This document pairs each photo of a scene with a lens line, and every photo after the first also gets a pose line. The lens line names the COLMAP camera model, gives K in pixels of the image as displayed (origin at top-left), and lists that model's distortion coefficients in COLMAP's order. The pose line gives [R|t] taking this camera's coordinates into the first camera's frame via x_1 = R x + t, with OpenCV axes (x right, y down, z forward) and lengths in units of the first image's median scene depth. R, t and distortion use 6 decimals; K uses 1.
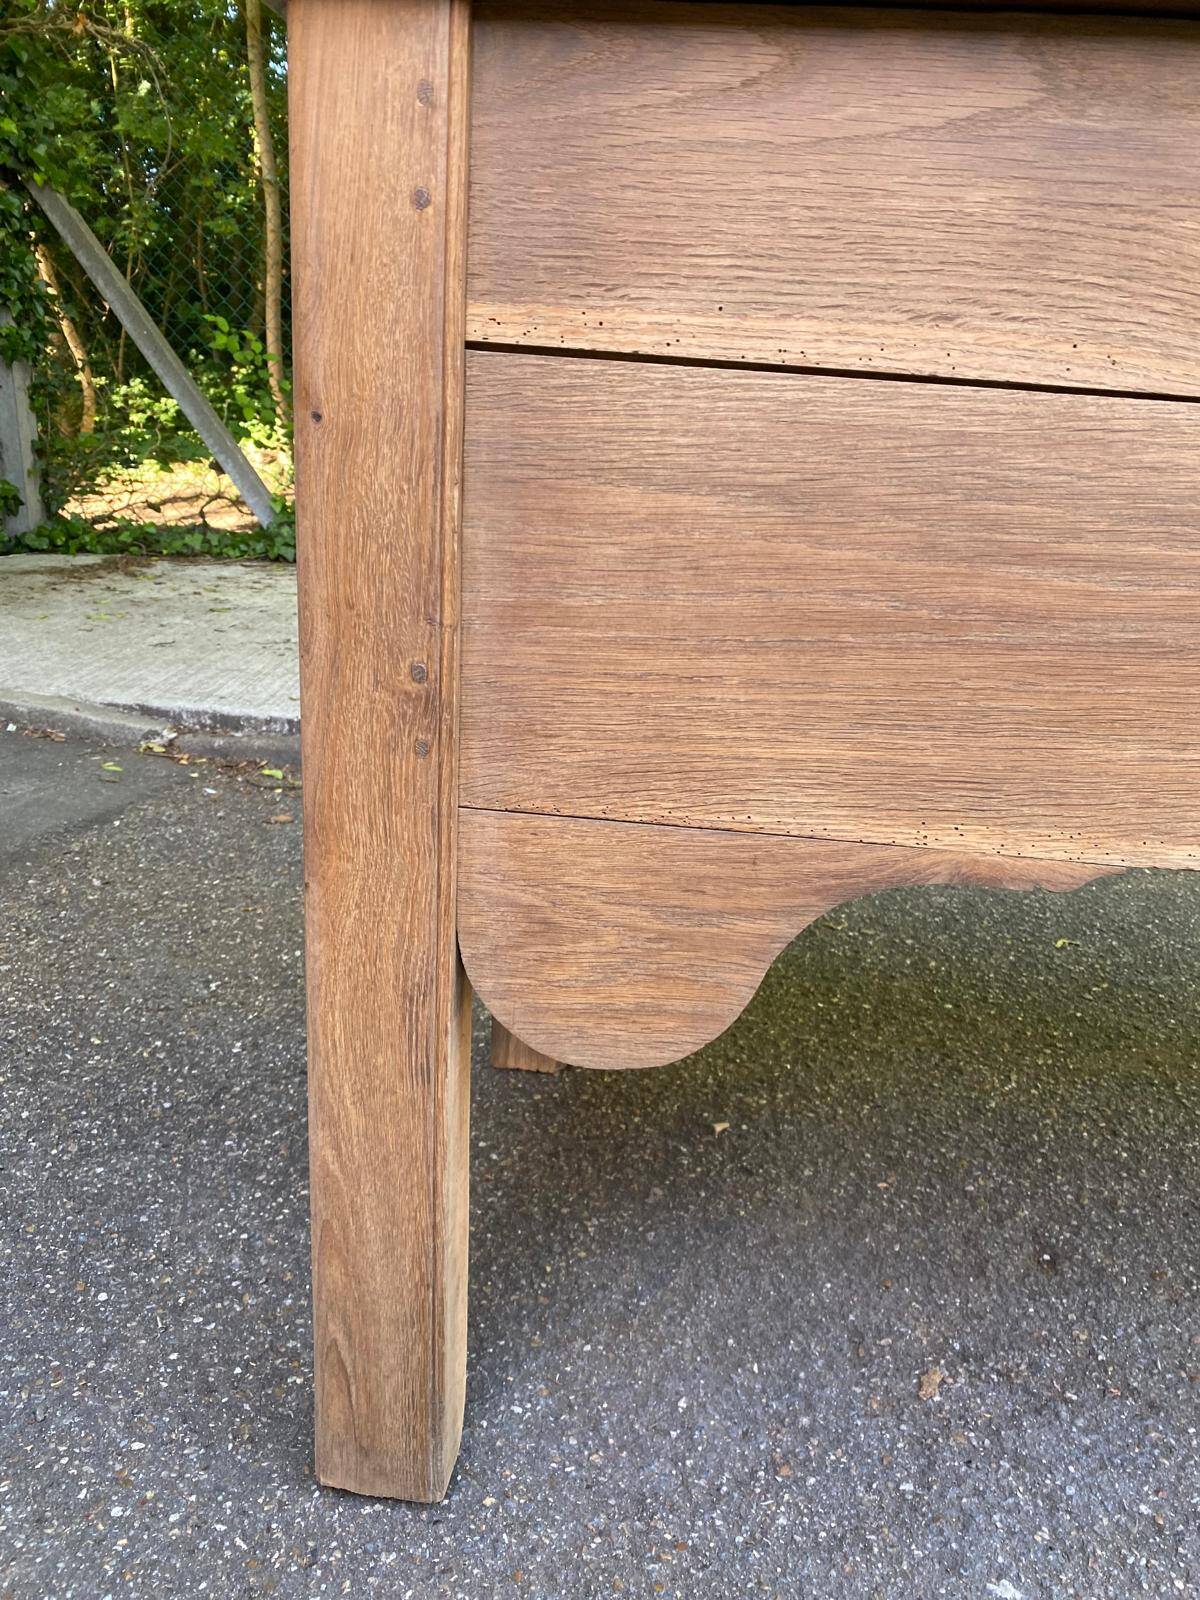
lens RADIAL K [[1228.1, 0, 619.5], [0, 1228.1, 795.1], [0, 0, 1]] dist [0.016877, -0.016721]
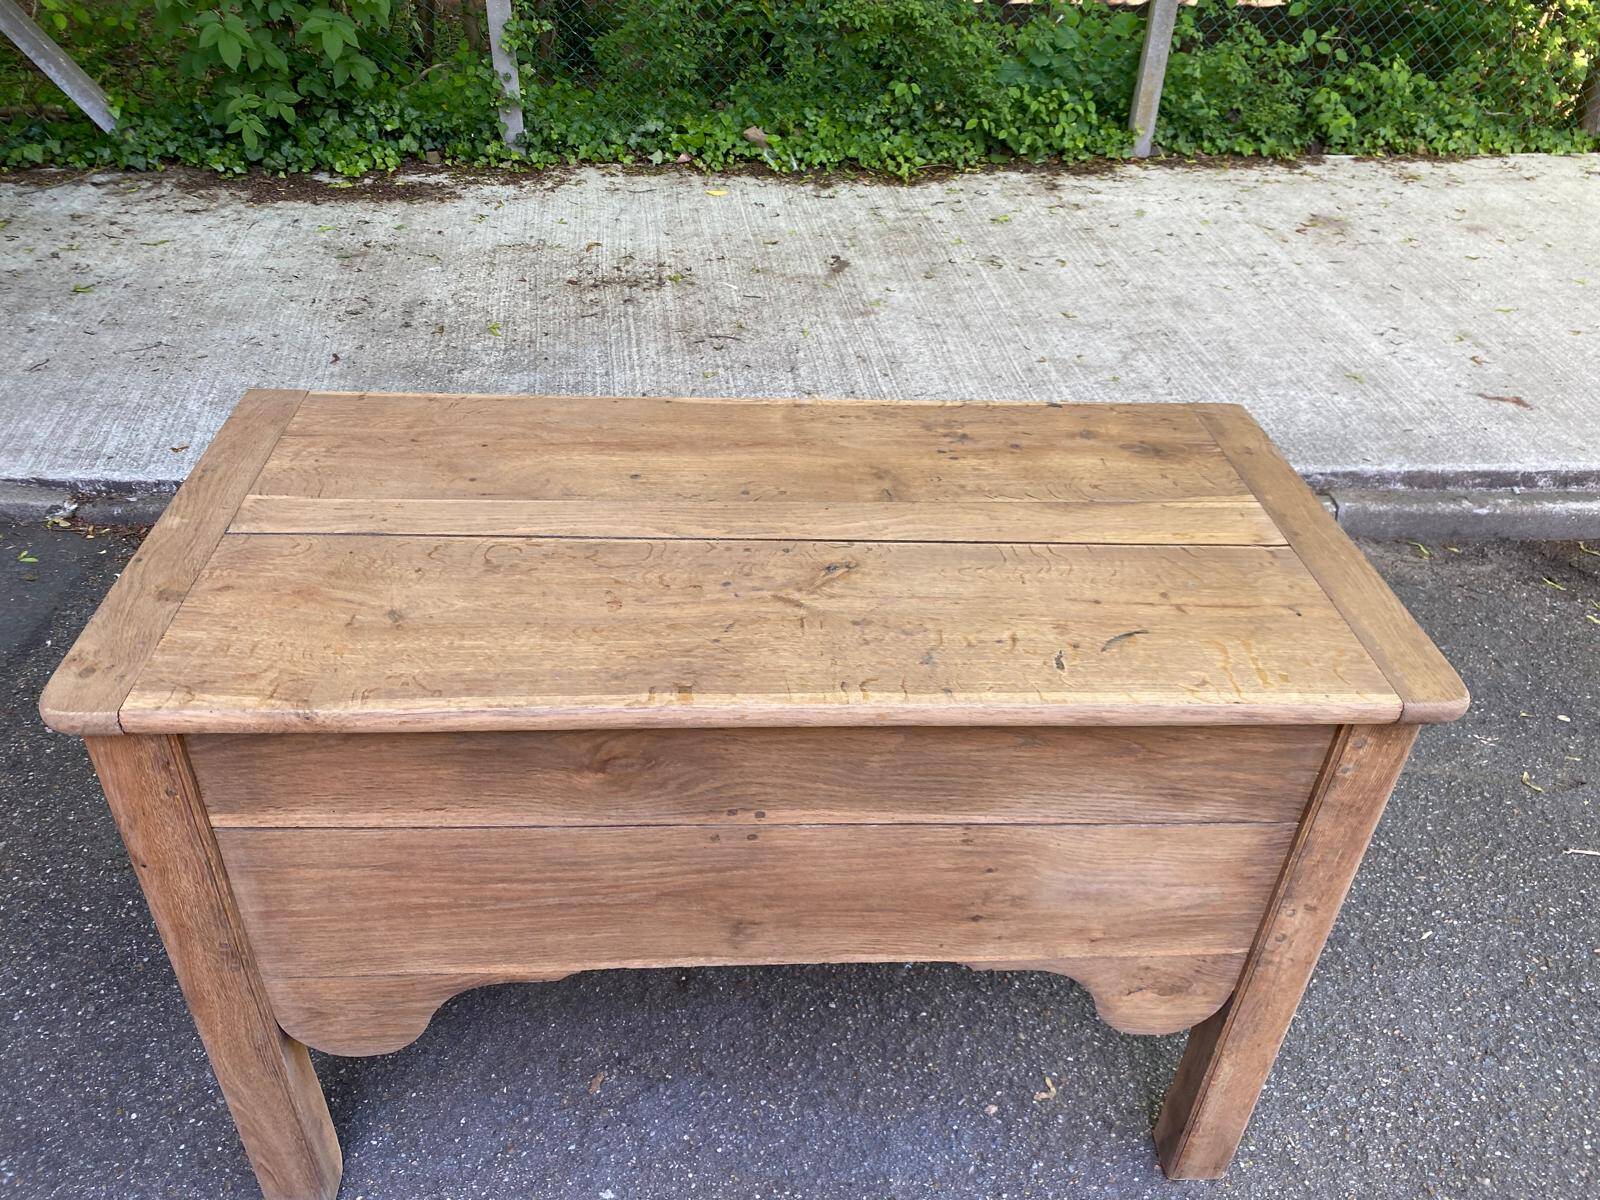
lens RADIAL K [[1228.1, 0, 798.2], [0, 1228.1, 586.3], [0, 0, 1]] dist [0.016877, -0.016721]
pose [[0.983899, -0.115569, 0.136335, 0.392917], [0.063780, 0.939622, 0.336219, -0.894972], [-0.166959, -0.322110, 0.931863, -0.614085]]
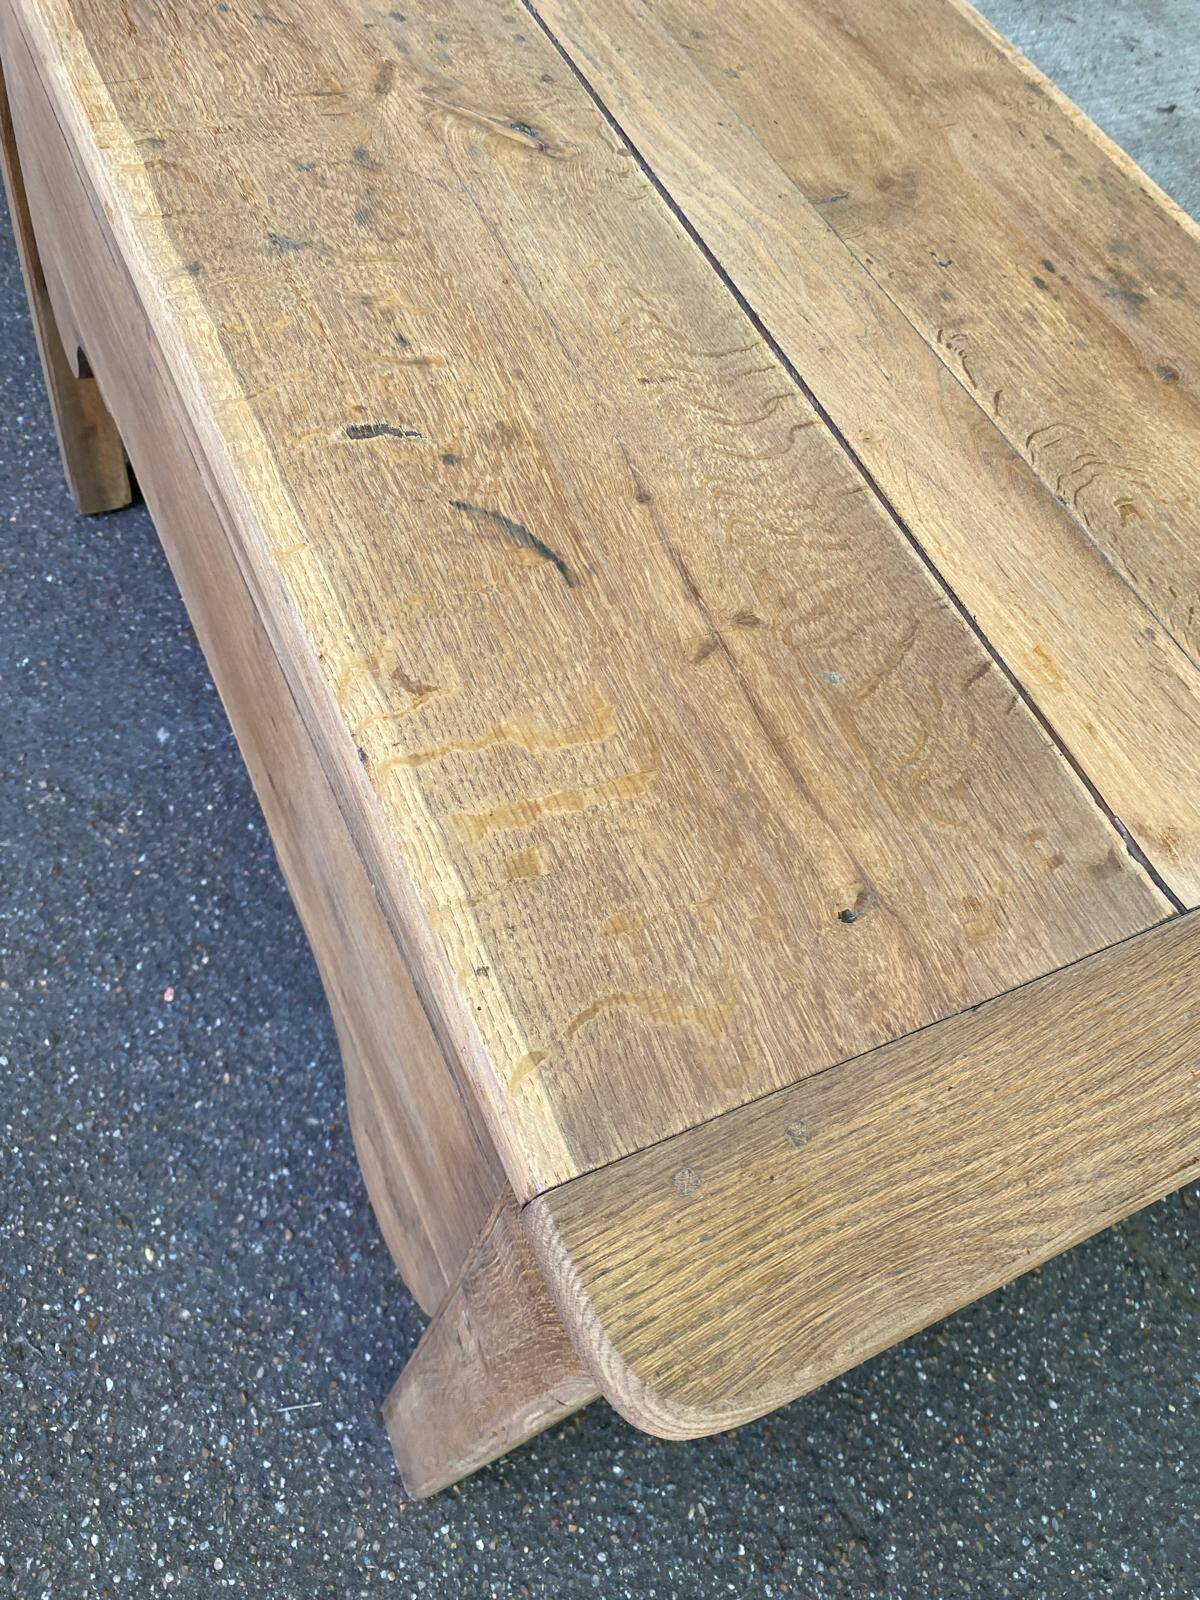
lens RADIAL K [[1228.1, 0, 590.9], [0, 1228.1, 770.2], [0, 0, 1]] dist [0.016877, -0.016721]
pose [[0.532524, 0.729475, -0.429284, 1.265803], [-0.392239, 0.662116, 0.638554, -0.660337], [0.750045, -0.171663, 0.638721, 0.226517]]
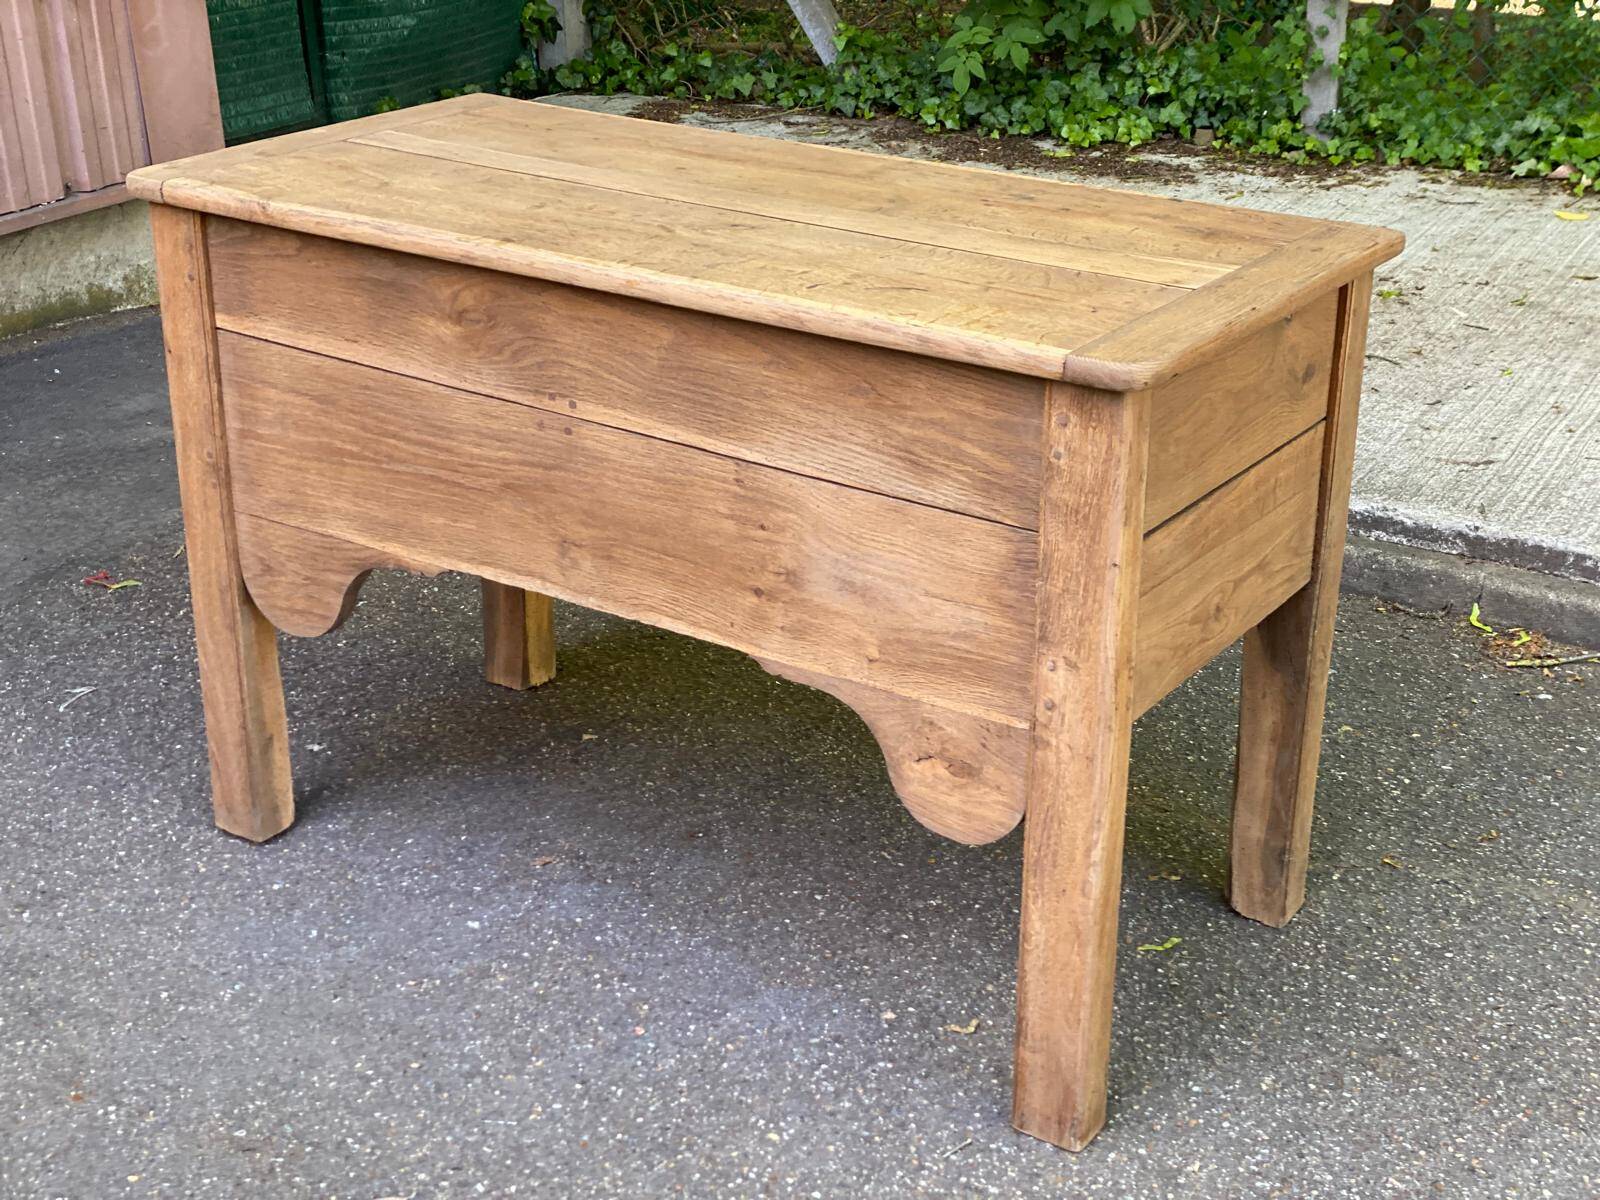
lens RADIAL K [[2401.2, 0, 820.5], [0, 2401.2, 572.7], [0, 0, 1]] dist [0.125613, 0.000000]
pose [[0.892702, 0.118316, -0.434839, 2.051747], [-0.081230, 0.991361, 0.102979, -0.313091], [0.443267, -0.056607, 0.894601, -1.864135]]
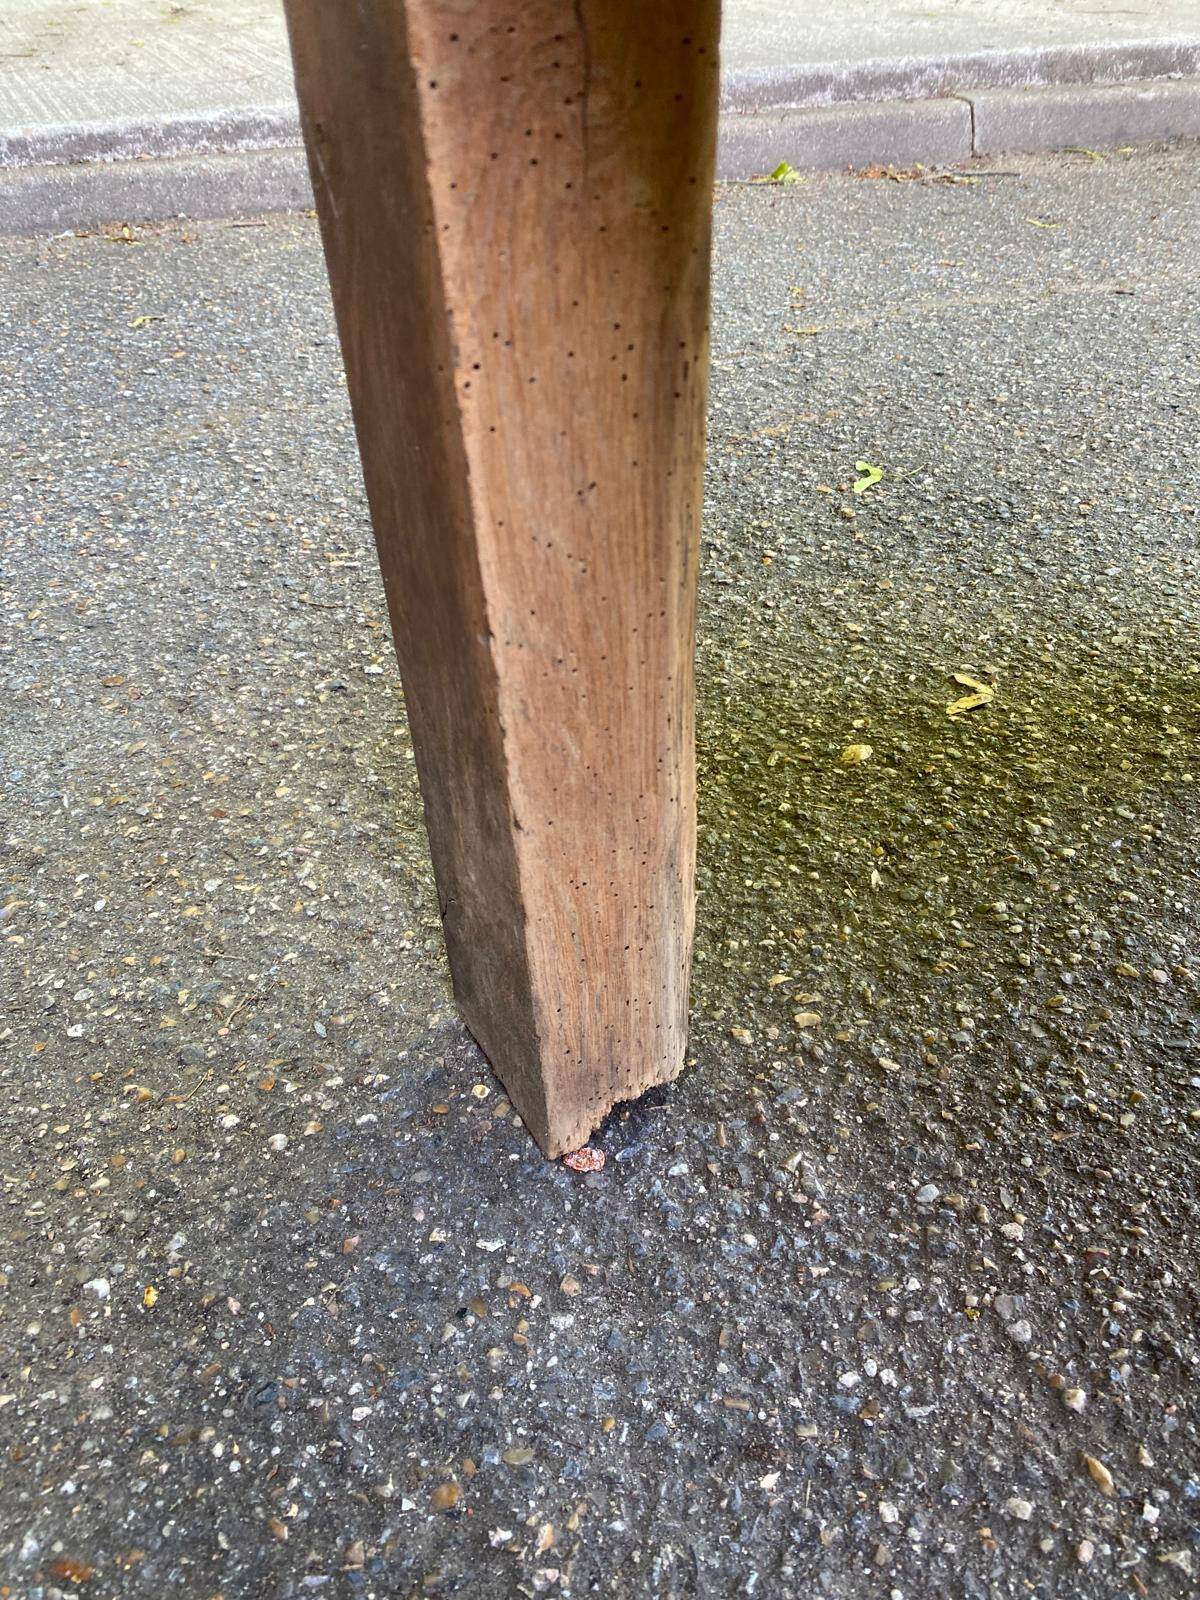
lens RADIAL K [[1228.1, 0, 595.8], [0, 1228.1, 791.2], [0, 0, 1]] dist [0.016877, -0.016721]
pose [[0.876233, -0.332400, 0.348892, 0.477711], [0.188795, 0.902932, 0.386097, 0.271888], [-0.443365, -0.272441, 0.853934, 0.340140]]
